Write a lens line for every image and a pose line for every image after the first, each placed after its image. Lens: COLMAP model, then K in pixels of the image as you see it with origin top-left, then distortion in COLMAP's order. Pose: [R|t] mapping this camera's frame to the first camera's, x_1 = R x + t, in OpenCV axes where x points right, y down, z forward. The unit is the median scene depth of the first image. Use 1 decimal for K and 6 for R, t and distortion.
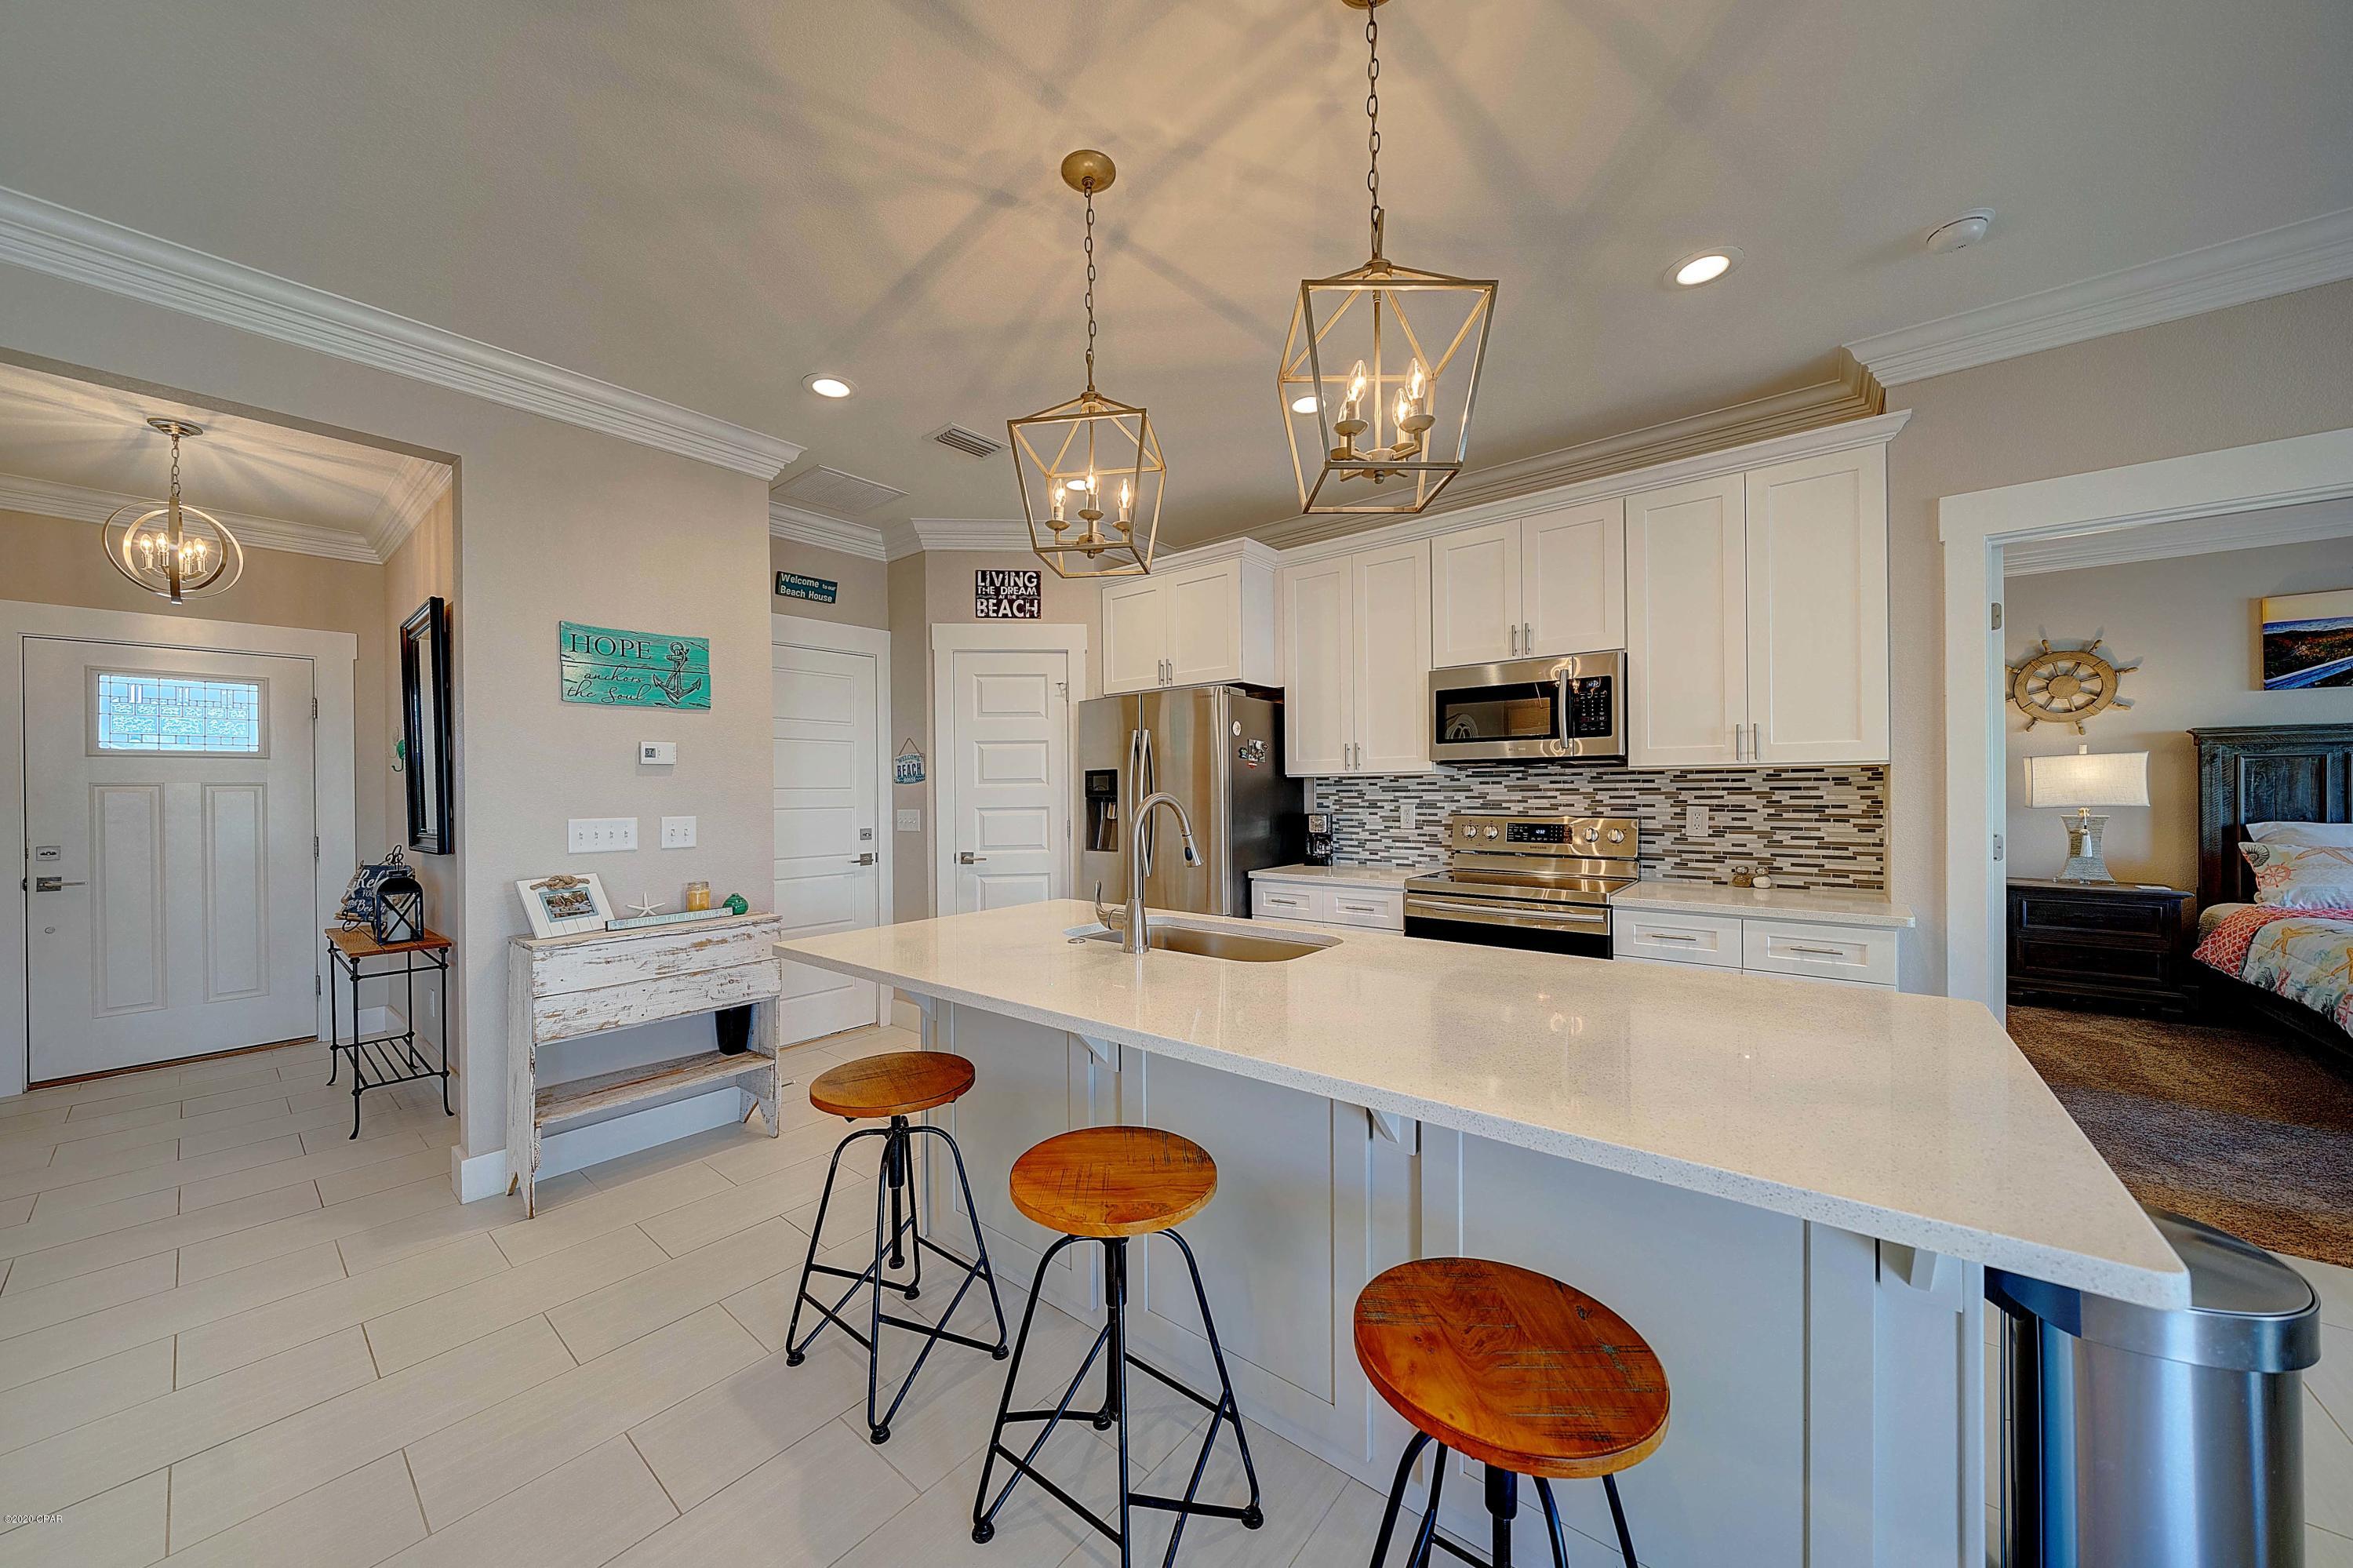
lens RADIAL K [[809.5, 0, 1157.9], [0, 809.5, 786.8], [0, 0, 1]] dist [-0.001102, -0.000046]
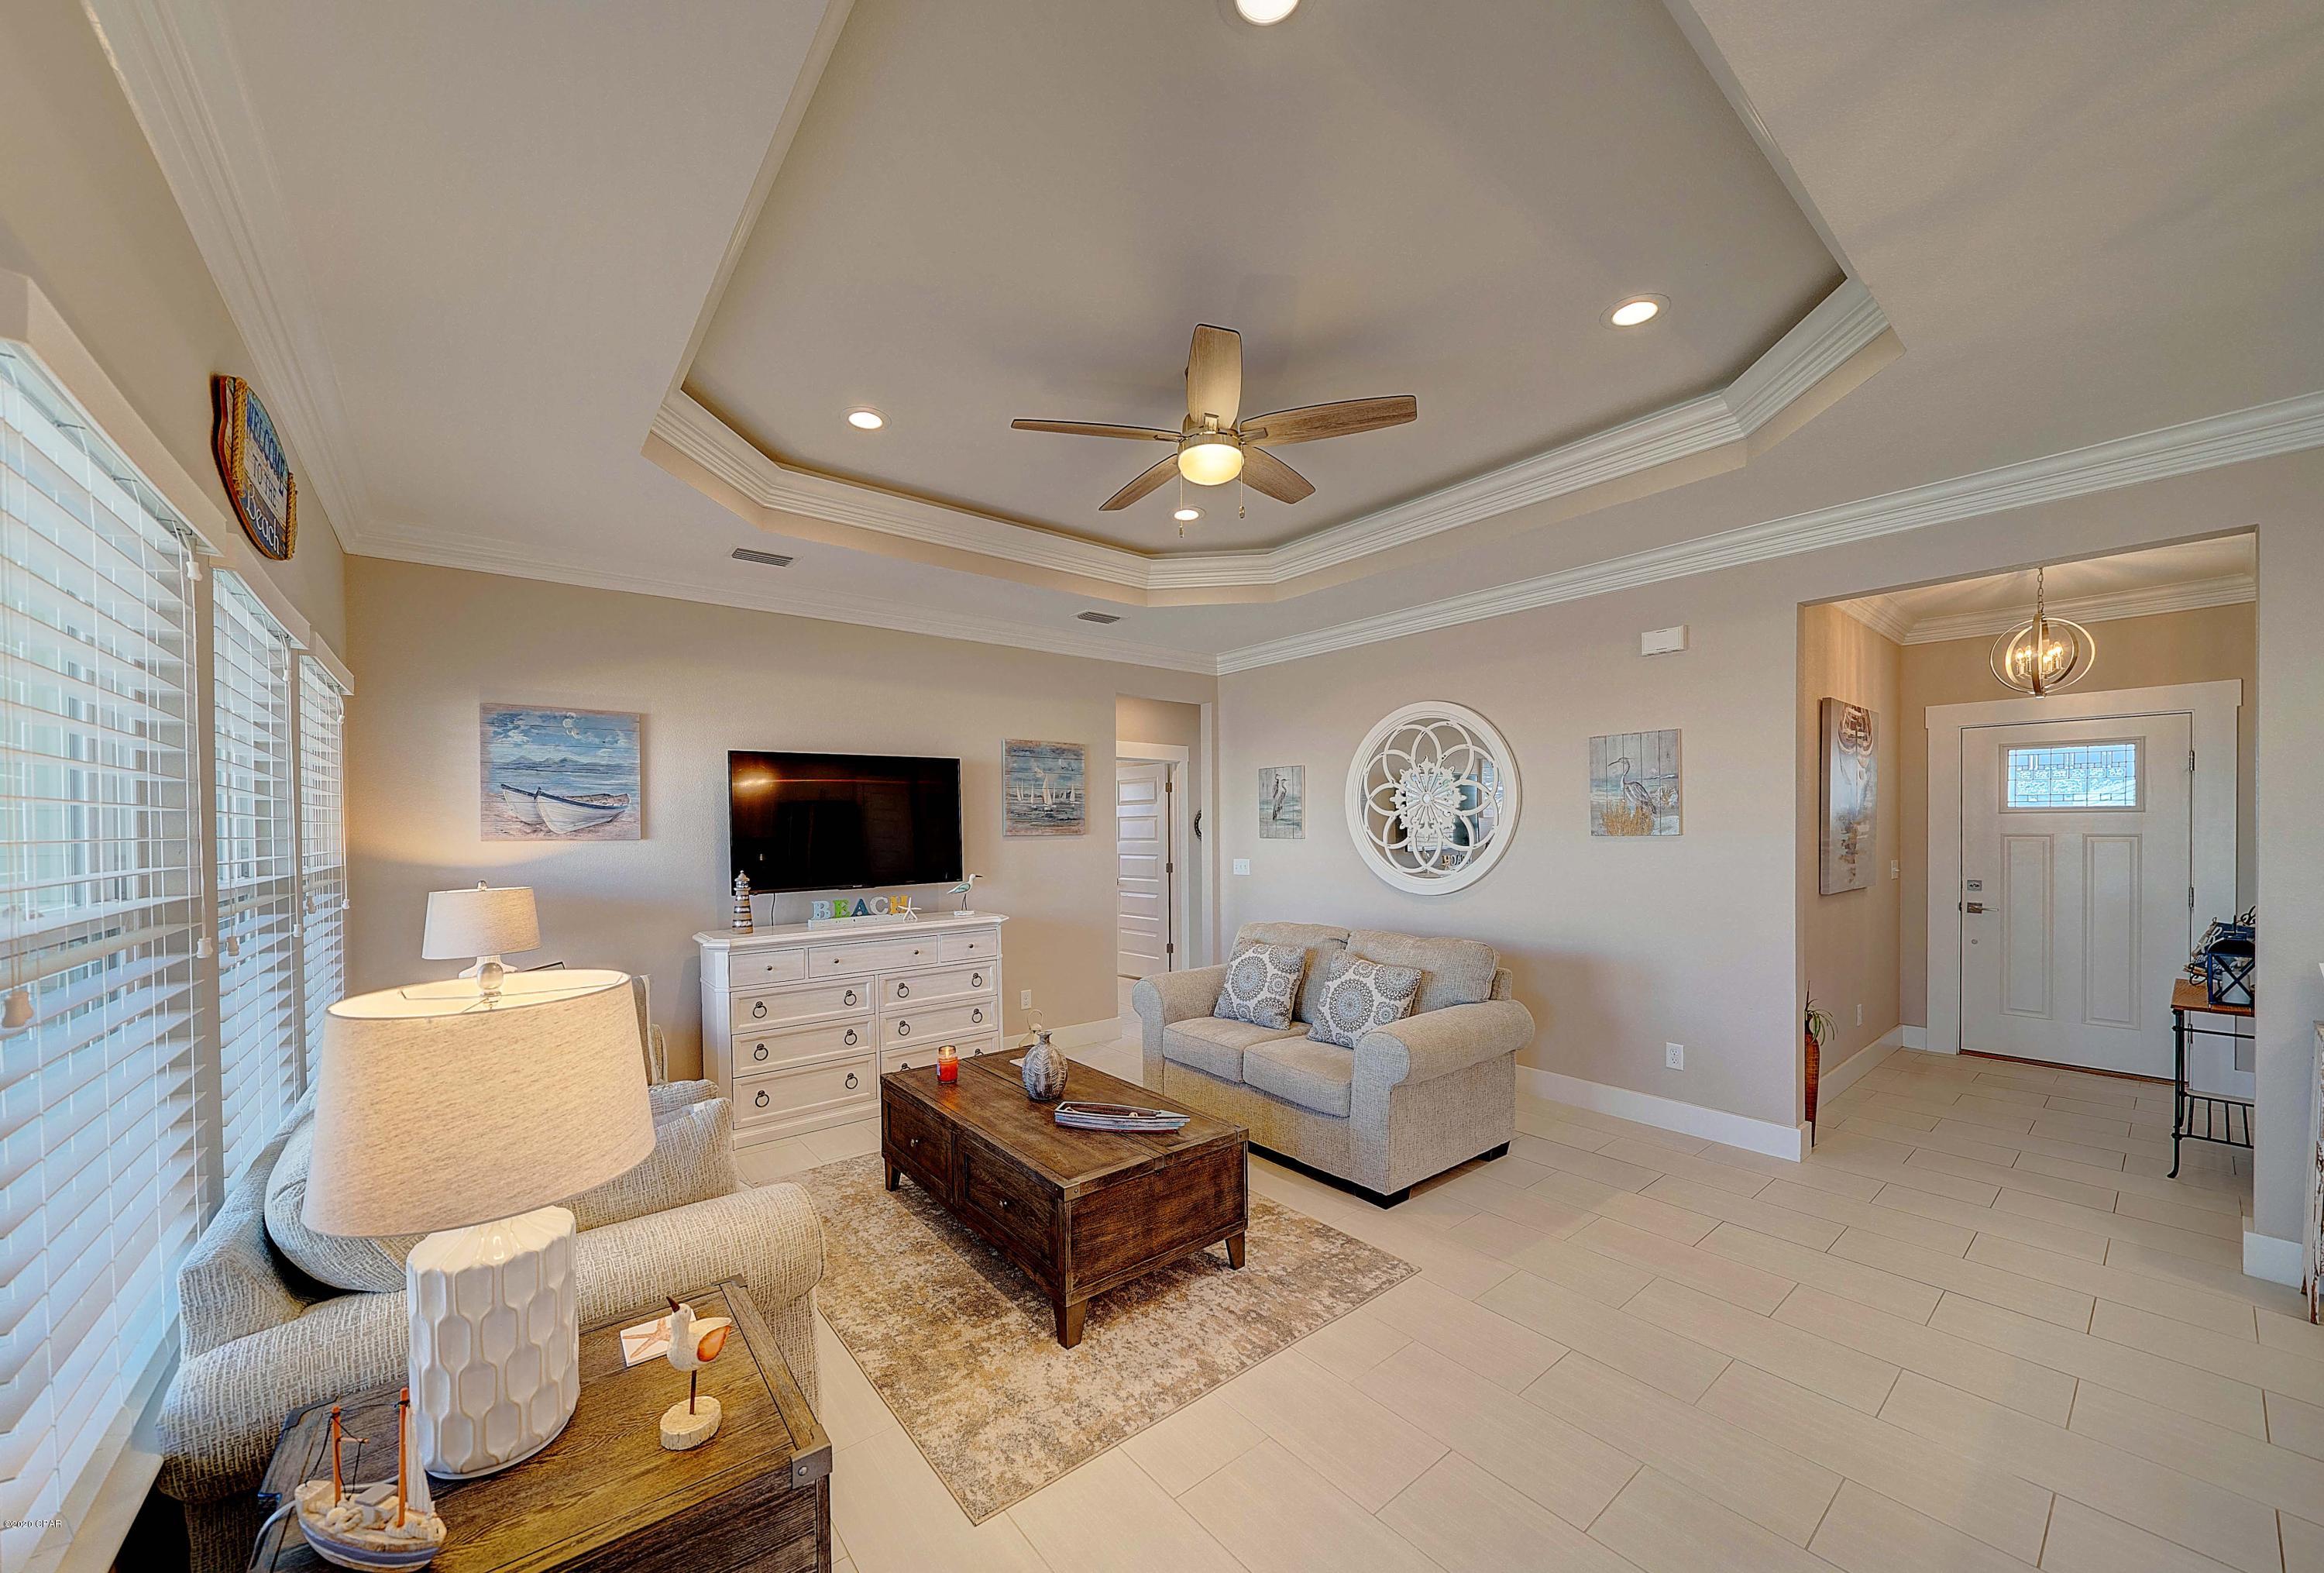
lens RADIAL K [[838.5, 0, 1140.8], [0, 838.5, 836.0], [0, 0, 1]] dist [-0.002366, -0.000180]
pose [[-0.205350, 0.022318, -0.978434, 0.323303], [0.010035, 0.999735, 0.020697, -0.048174], [0.978637, -0.005568, -0.205520, -0.096814]]
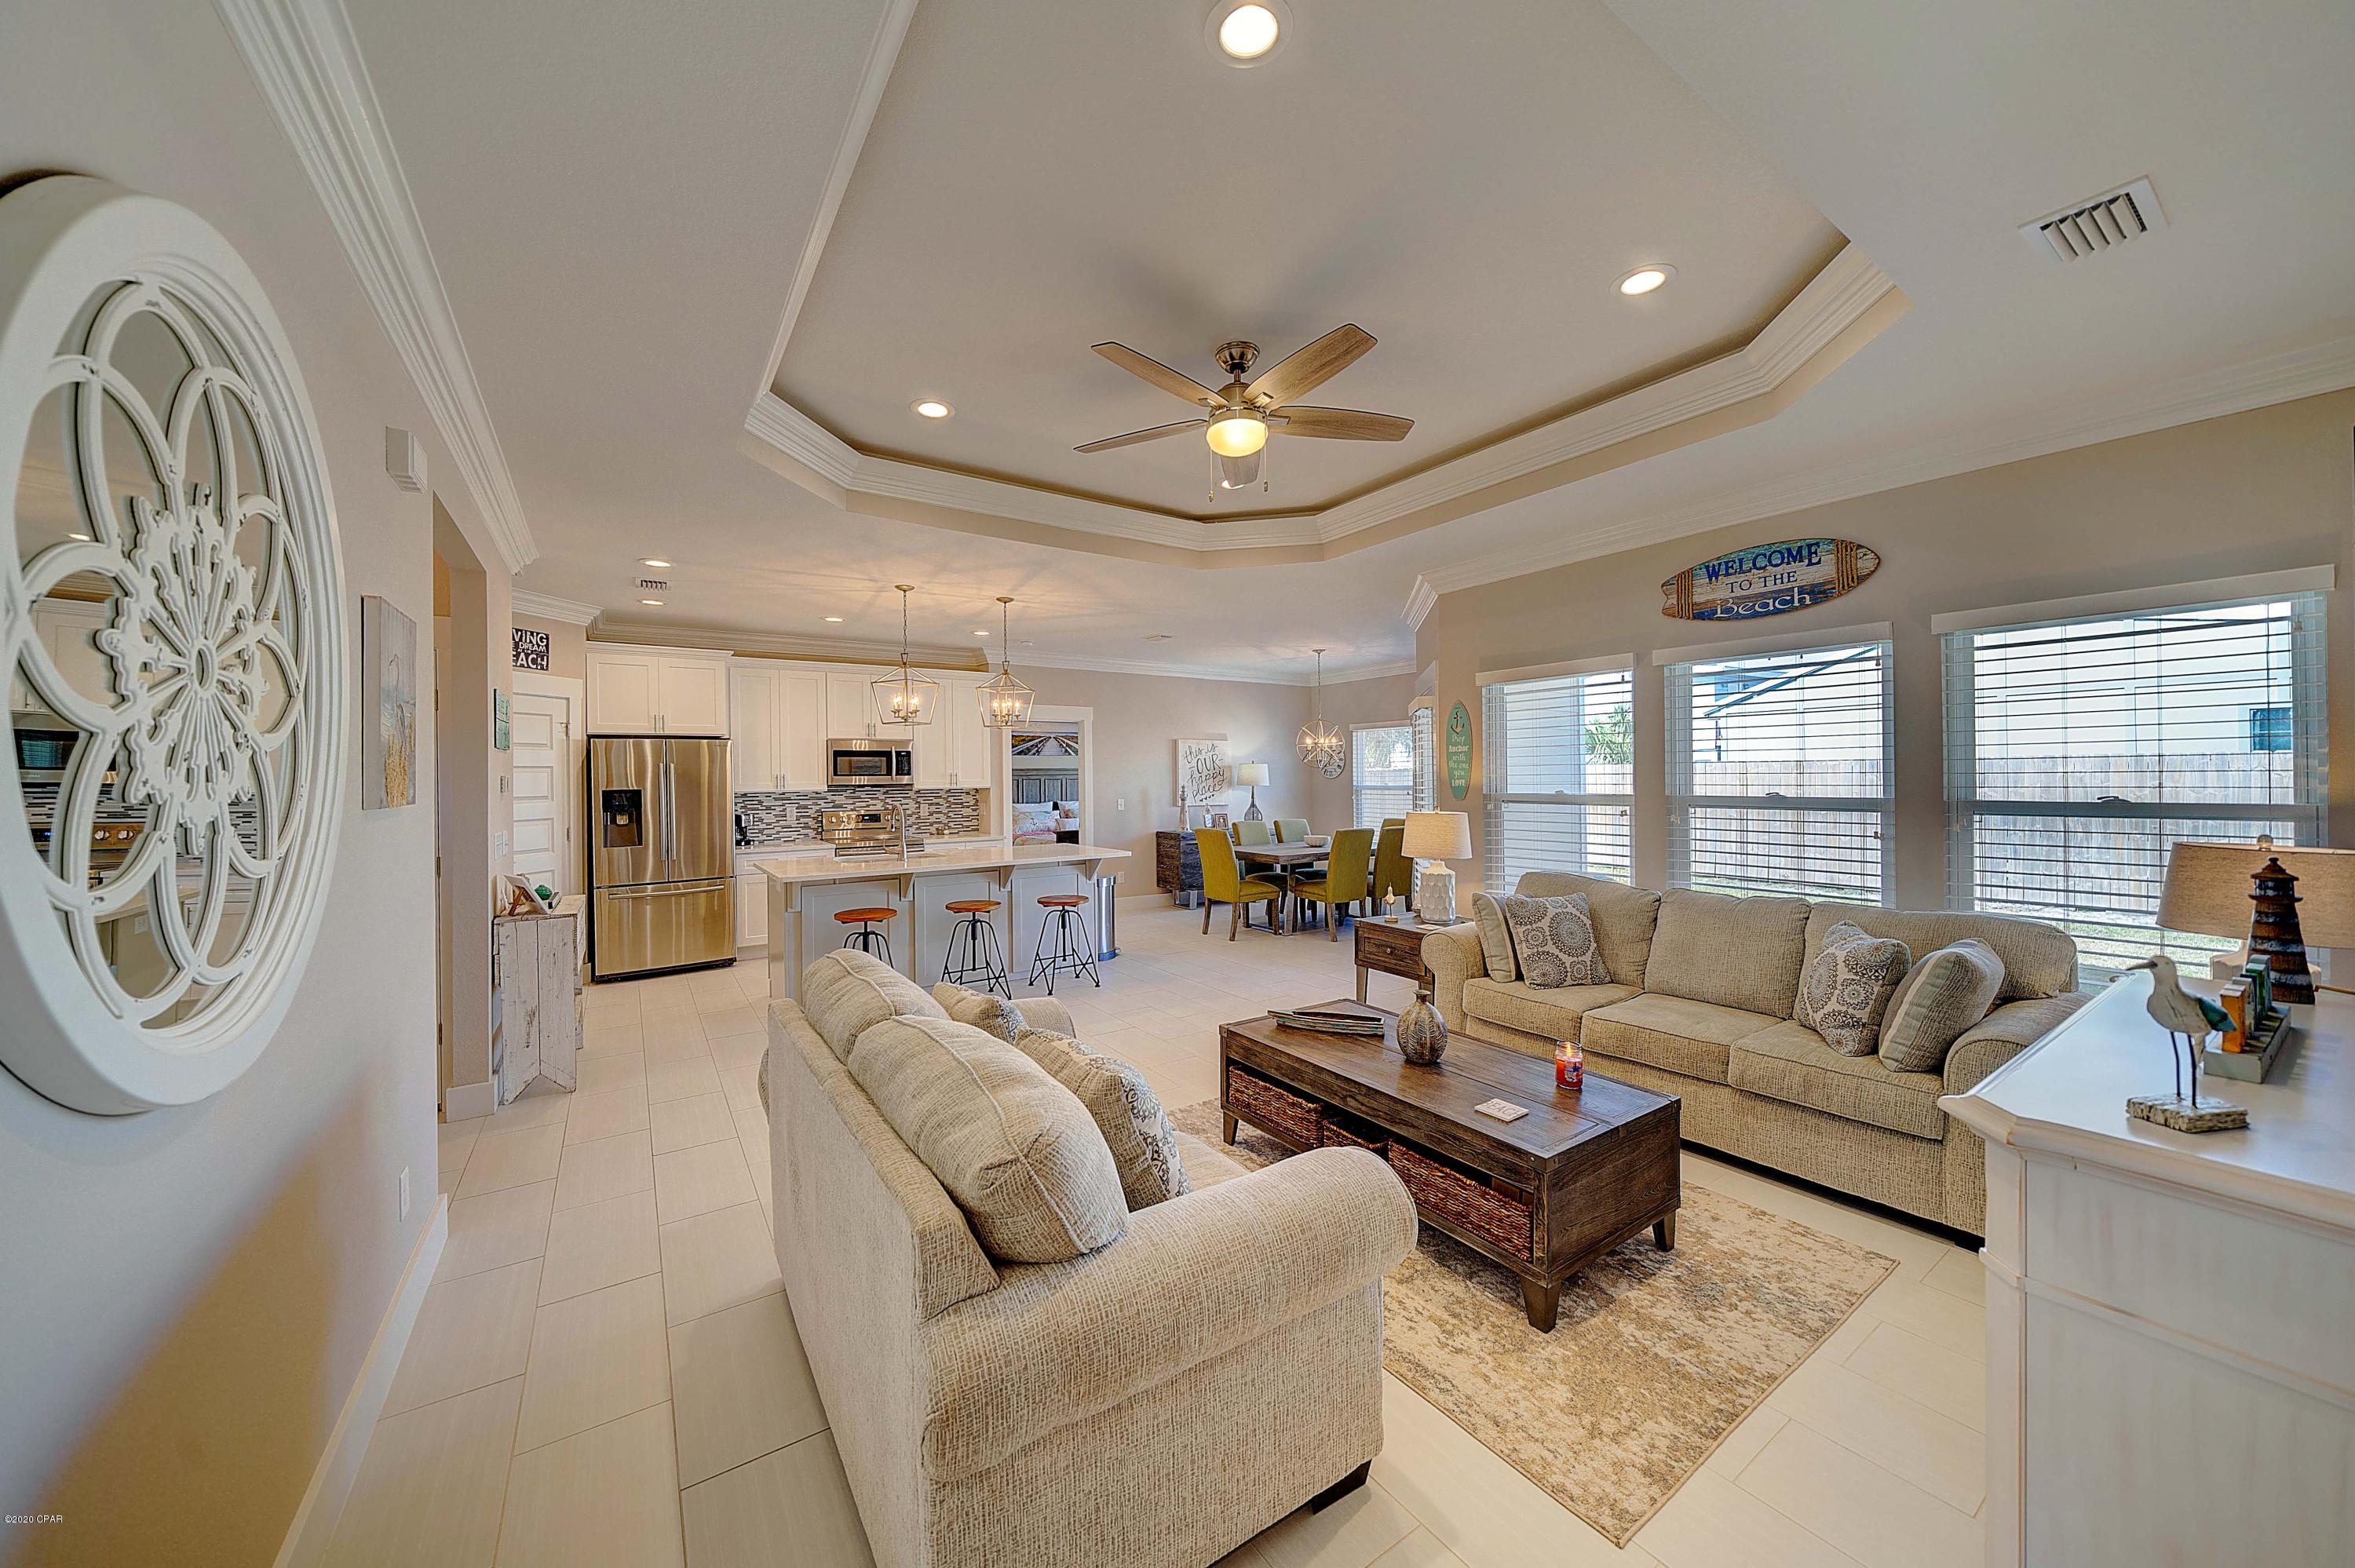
lens RADIAL K [[810.1, 0, 1158.8], [0, 810.1, 786.8], [0, 0, 1]] dist [-0.001102, -0.000046]
pose [[0.289959, -0.005712, 0.957022, -1.416496], [0.006473, 0.999971, 0.004007, -0.031158], [-0.957017, 0.005033, 0.289987, -0.378298]]
